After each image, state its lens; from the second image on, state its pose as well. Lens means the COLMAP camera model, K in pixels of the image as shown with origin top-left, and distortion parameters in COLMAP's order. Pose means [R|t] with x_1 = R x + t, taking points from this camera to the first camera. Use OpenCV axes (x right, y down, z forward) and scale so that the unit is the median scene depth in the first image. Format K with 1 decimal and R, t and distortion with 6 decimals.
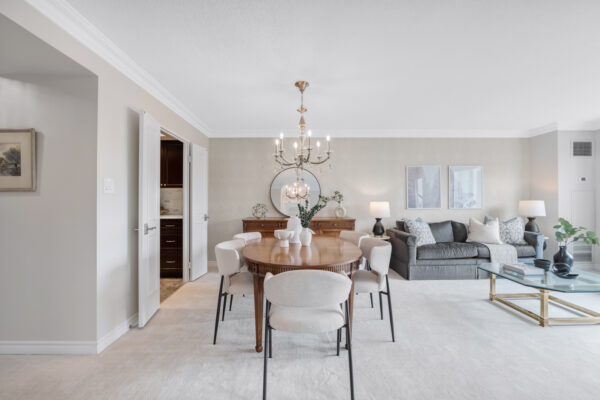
lens RADIAL K [[251.0, 0, 300.0], [0, 251.0, 200.0], [0, 0, 1]] dist [-0.014084, 0.000129]
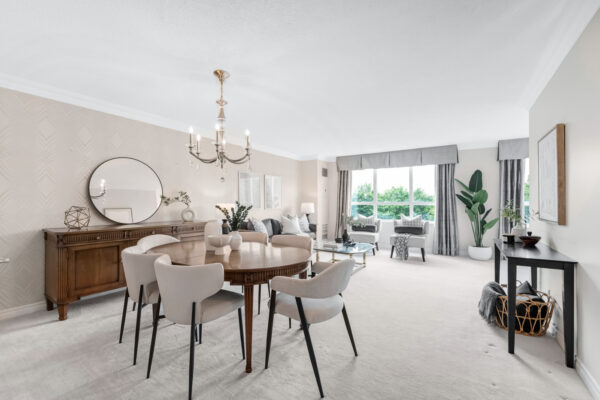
lens RADIAL K [[251.0, 0, 300.0], [0, 251.0, 200.0], [0, 0, 1]] dist [-0.014084, 0.000129]
pose [[0.564172, 0.013890, 0.825541, -0.406958], [-0.006563, 0.999902, -0.012338, 0.003426], [-0.825631, 0.001543, 0.564208, 0.176649]]
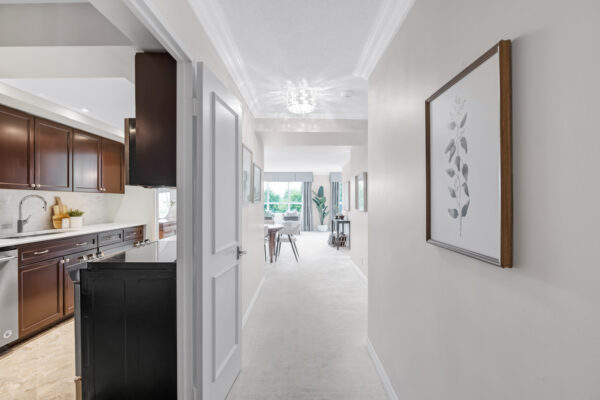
lens RADIAL K [[251.0, 0, 300.0], [0, 251.0, 200.0], [0, 0, 1]] dist [-0.014084, 0.000129]
pose [[0.013273, 0.007596, 0.999883, -1.422517], [-0.000813, 0.999971, -0.007586, -0.015185], [-0.999912, -0.000712, 0.013278, 0.337052]]
